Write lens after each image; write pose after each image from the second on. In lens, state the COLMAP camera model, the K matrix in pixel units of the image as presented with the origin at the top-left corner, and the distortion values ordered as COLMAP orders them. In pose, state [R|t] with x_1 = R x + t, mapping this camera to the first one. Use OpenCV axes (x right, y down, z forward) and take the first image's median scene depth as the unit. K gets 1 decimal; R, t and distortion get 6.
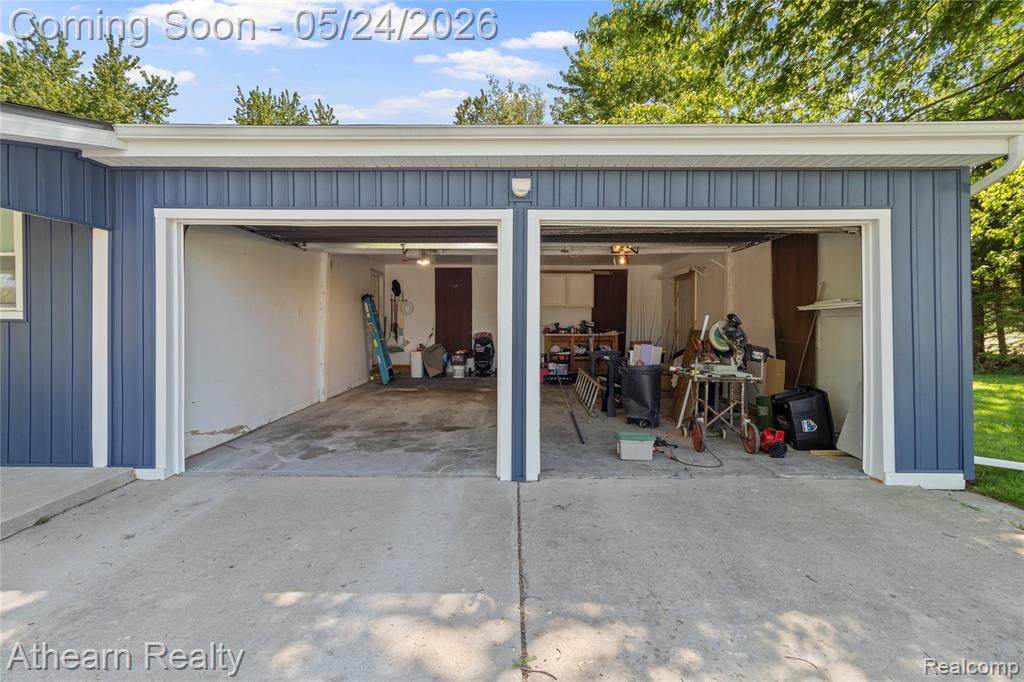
lens RADIAL K [[475.1, 0, 509.2], [0, 475.1, 327.3], [0, 0, 1]] dist [0.002352, 0.000309]
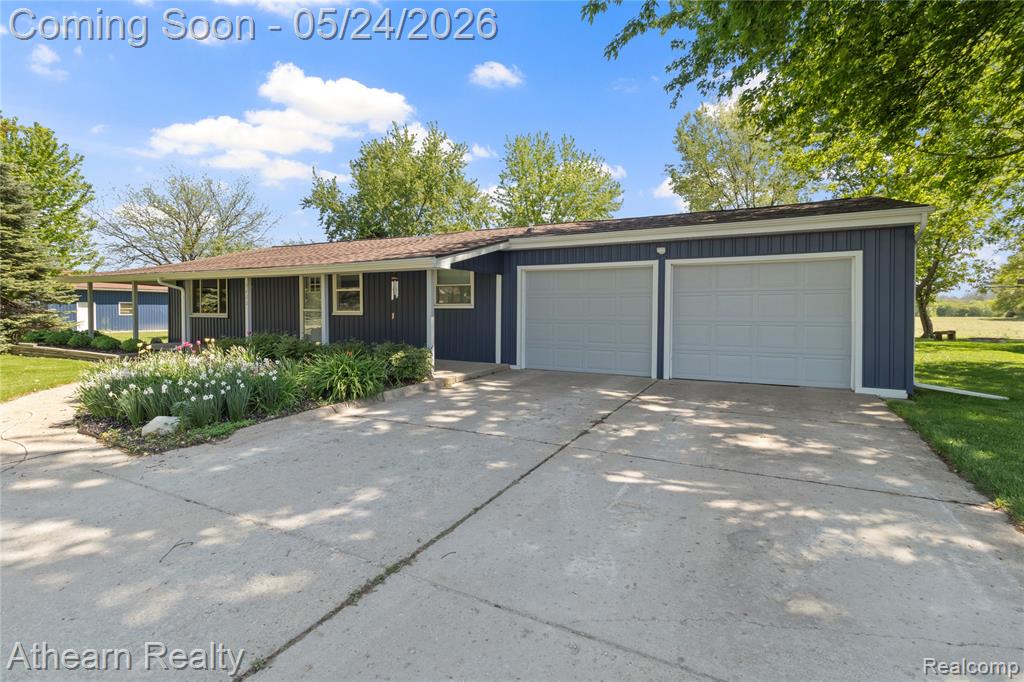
lens RADIAL K [[475.1, 0, 509.2], [0, 475.1, 330.8], [0, 0, 1]] dist [0.002352, 0.000309]
pose [[0.886983, 0.019050, -0.461408, 0.424673], [-0.012997, 0.999783, 0.016292, 0.063695], [0.461619, -0.008454, 0.887038, -1.338771]]
